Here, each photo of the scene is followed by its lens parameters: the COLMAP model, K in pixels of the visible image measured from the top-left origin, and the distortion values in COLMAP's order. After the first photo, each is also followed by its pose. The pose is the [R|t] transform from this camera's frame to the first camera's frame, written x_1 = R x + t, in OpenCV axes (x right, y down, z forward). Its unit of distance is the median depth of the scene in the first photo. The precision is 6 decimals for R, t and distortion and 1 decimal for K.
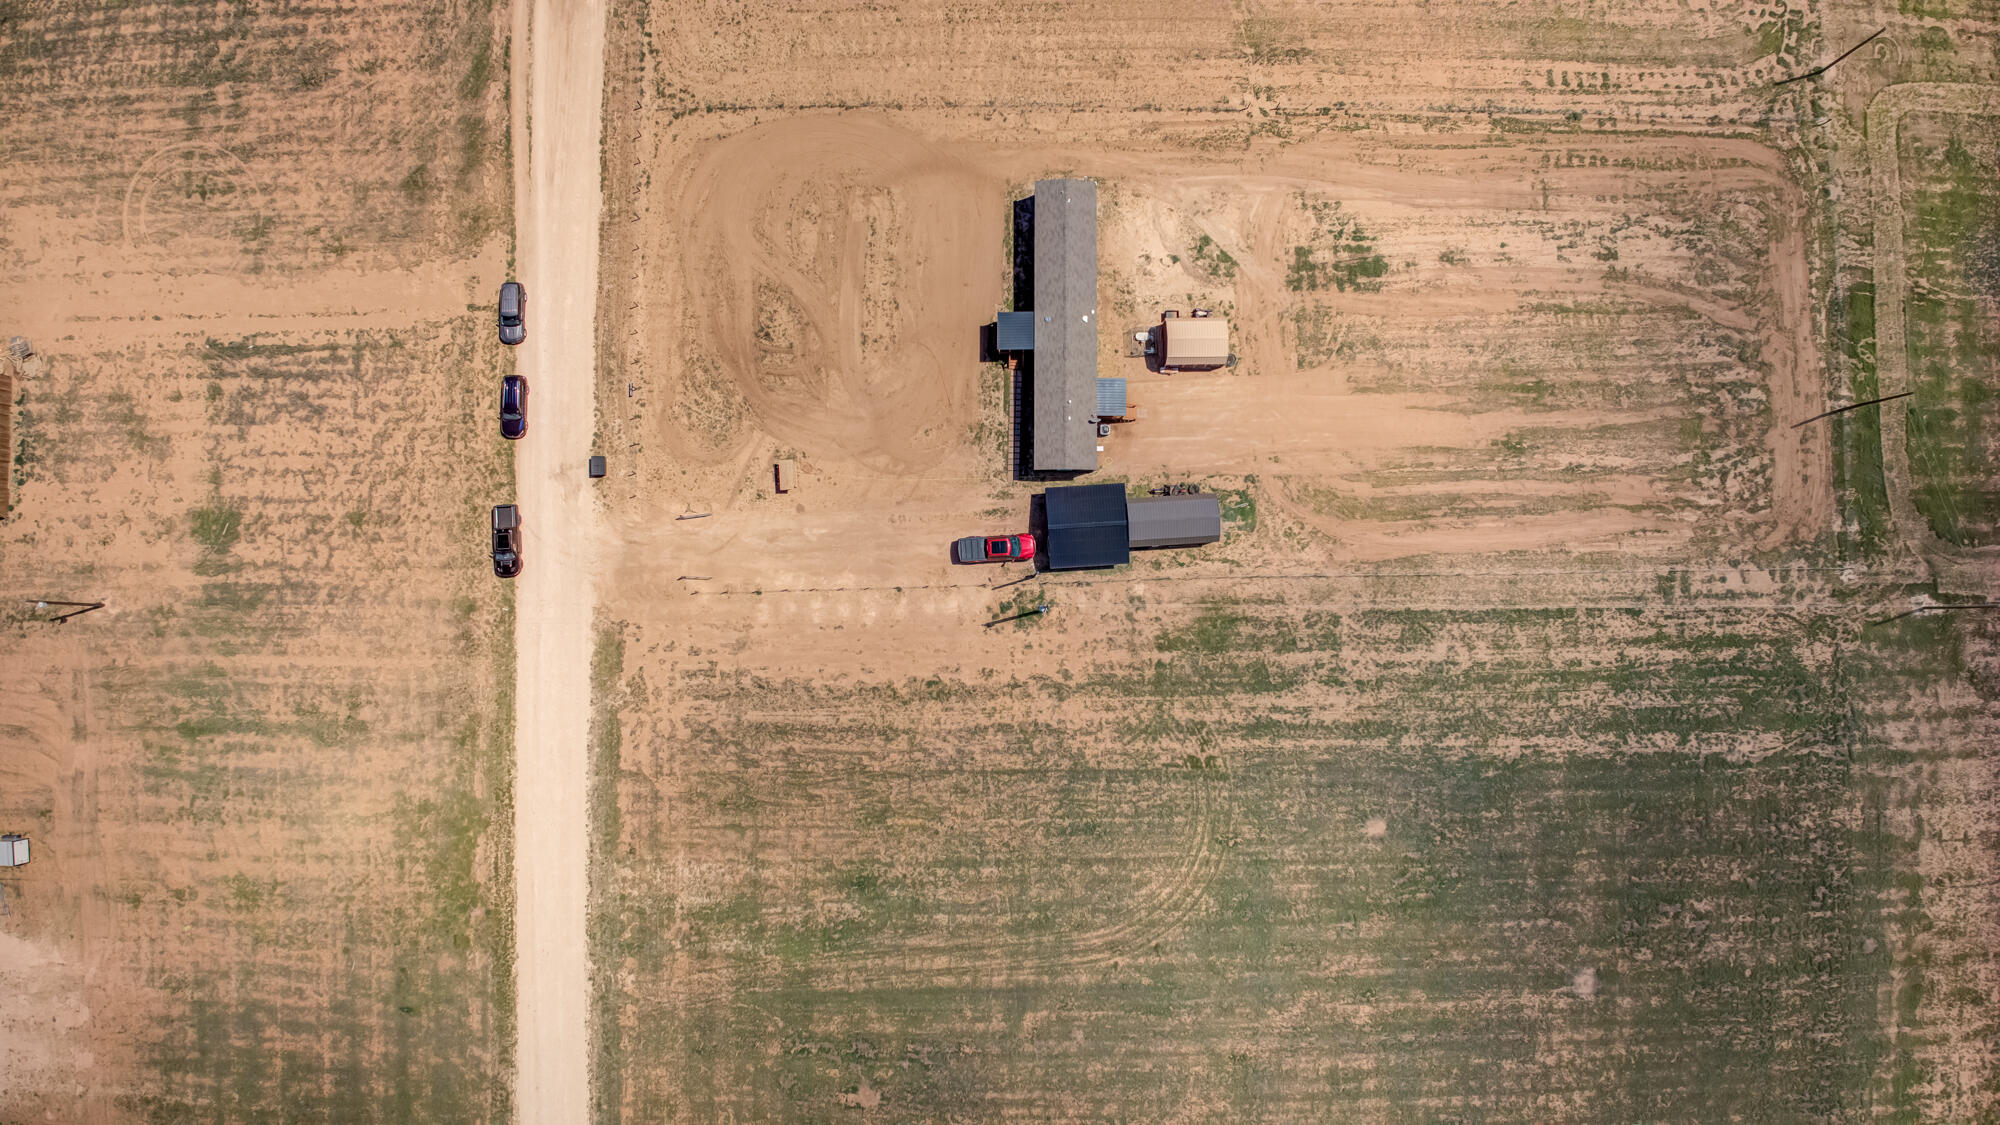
lens RADIAL K [[1402.0, 0, 1000.6], [0, 1402.0, 547.5], [0, 0, 1]] dist [-0.102418, -0.015272]
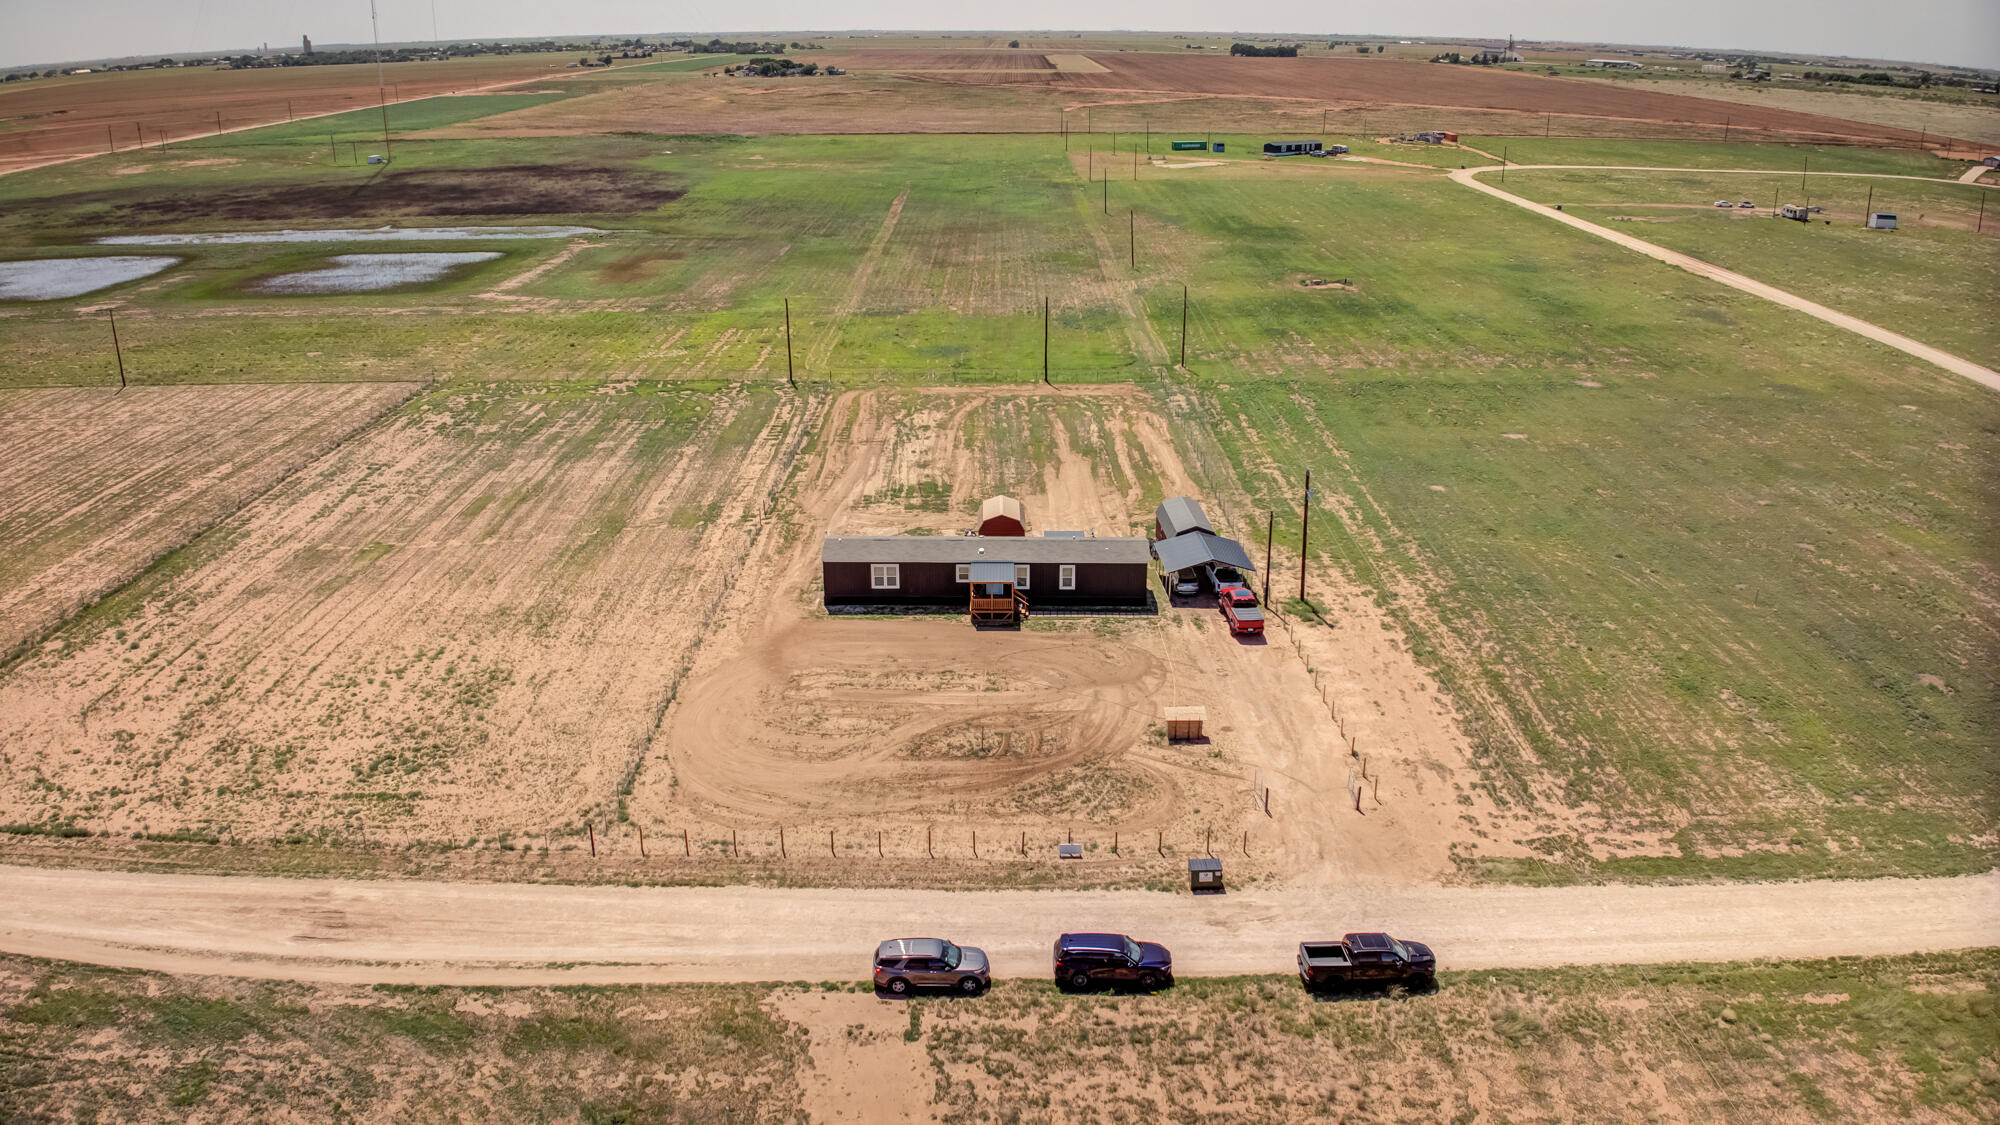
lens RADIAL K [[1402.0, 0, 1006.5], [0, 1402.0, 554.8], [0, 0, 1]] dist [-0.102418, -0.015272]
pose [[0.003711, -0.357163, 0.934035, -0.781696], [0.998811, 0.046728, 0.013900, -0.155242], [-0.048610, 0.932873, 0.356912, 0.661935]]
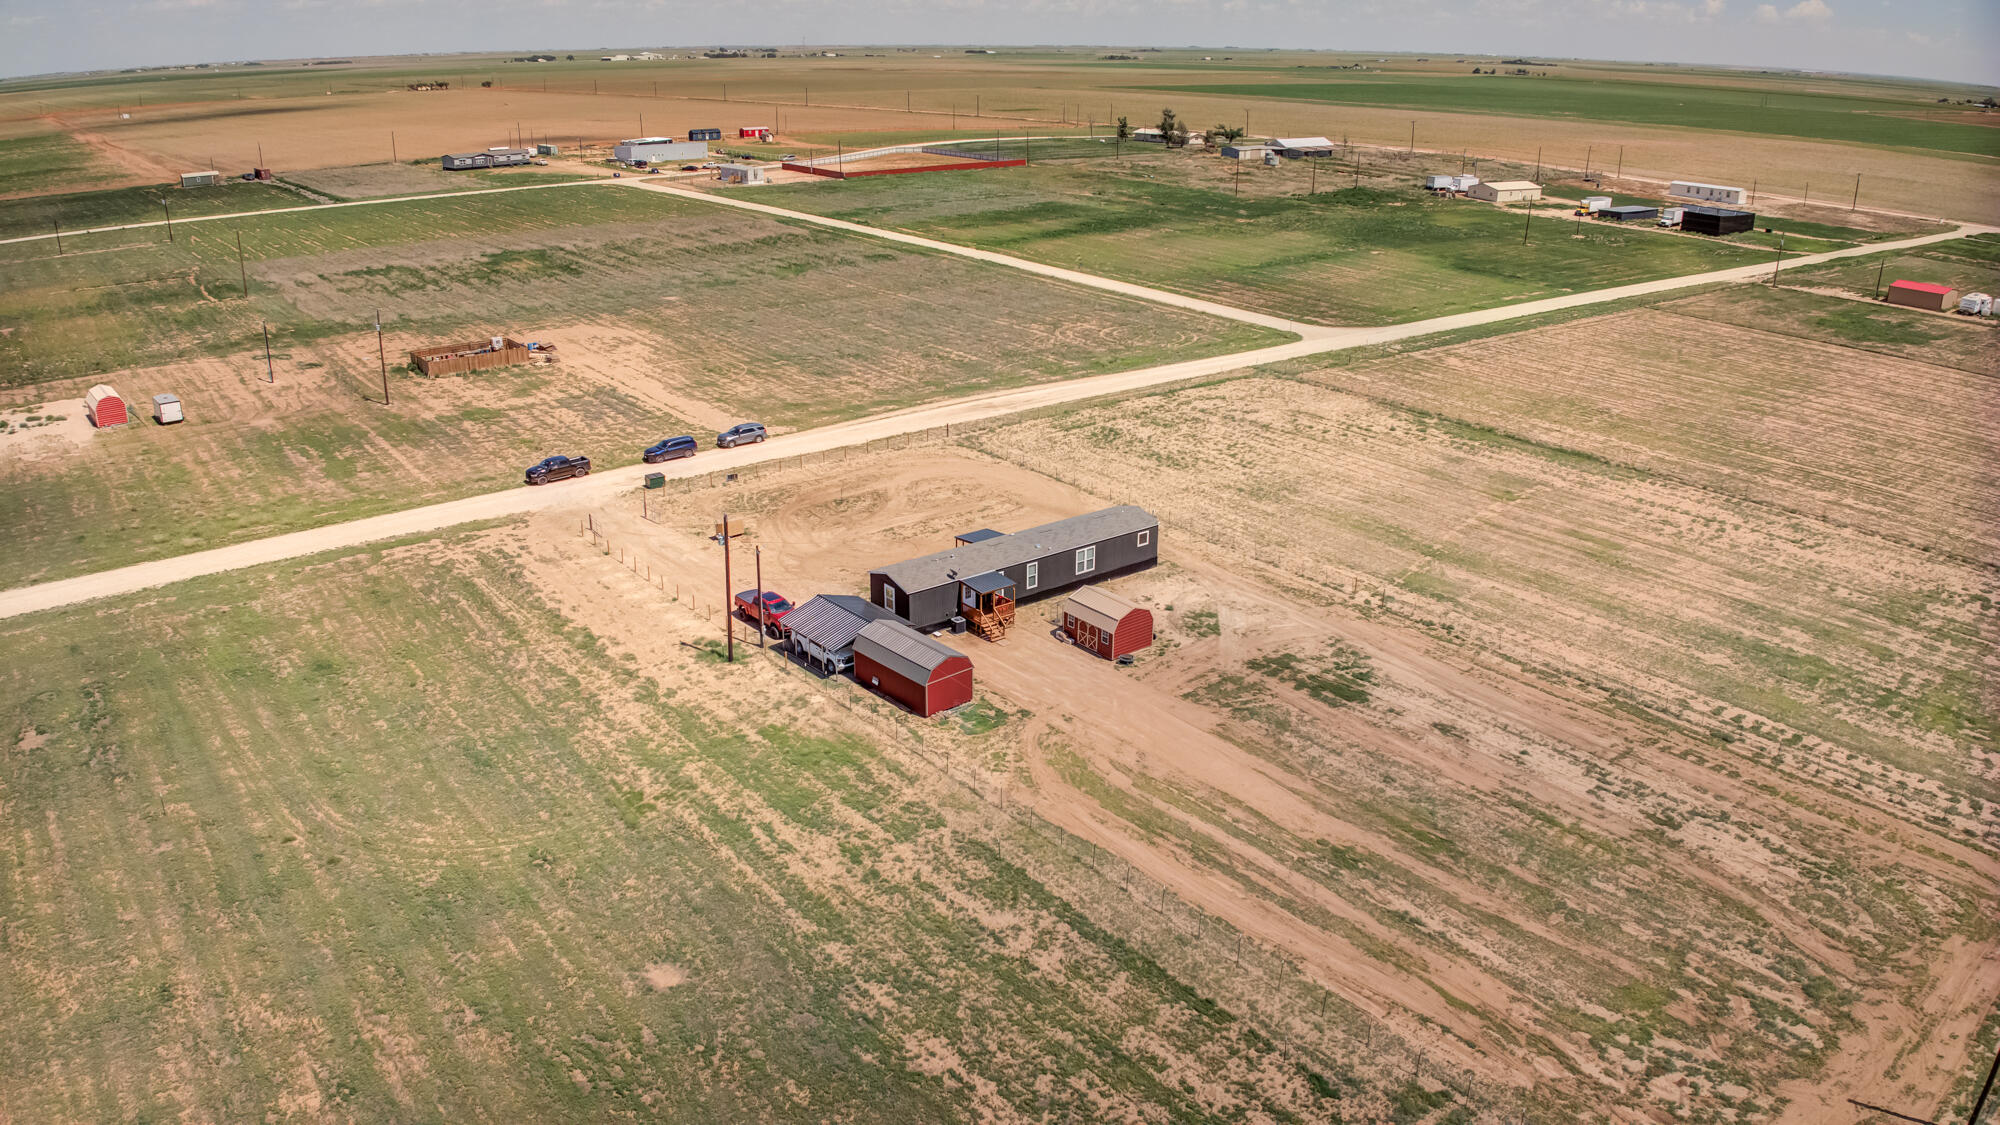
lens RADIAL K [[1402.0, 0, 1009.8], [0, 1402.0, 550.5], [0, 0, 1]] dist [-0.102418, -0.015272]
pose [[0.622782, 0.273157, -0.733163, 0.692727], [-0.781745, 0.255467, -0.568869, 0.355444], [0.031908, 0.927427, 0.372639, 0.646095]]
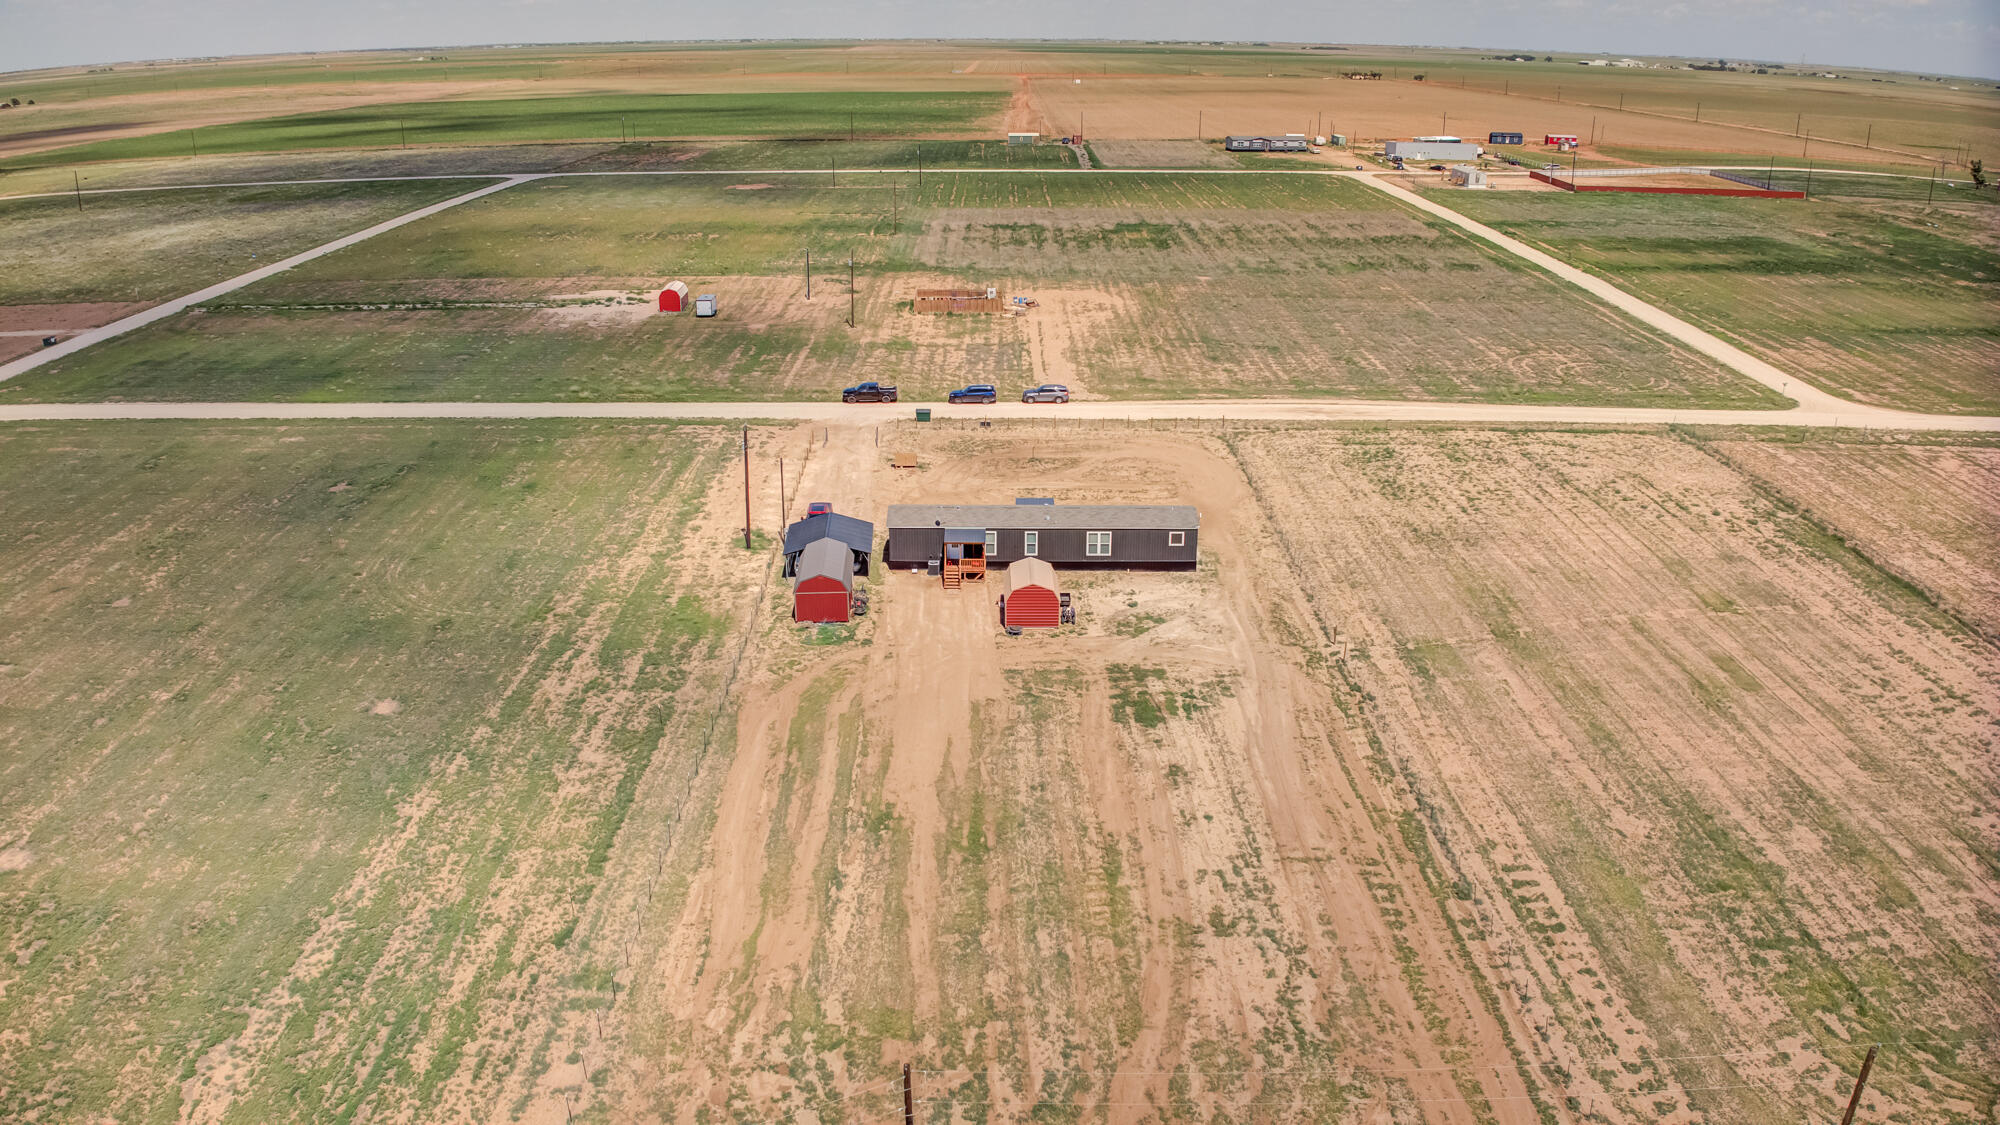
lens RADIAL K [[1402.0, 0, 1011.5], [0, 1402.0, 550.5], [0, 0, 1]] dist [-0.102418, -0.015272]
pose [[0.005378, 0.349631, -0.936872, 0.923213], [-0.999103, 0.041235, 0.009653, -0.143375], [0.042007, 0.935980, 0.349539, 0.670593]]
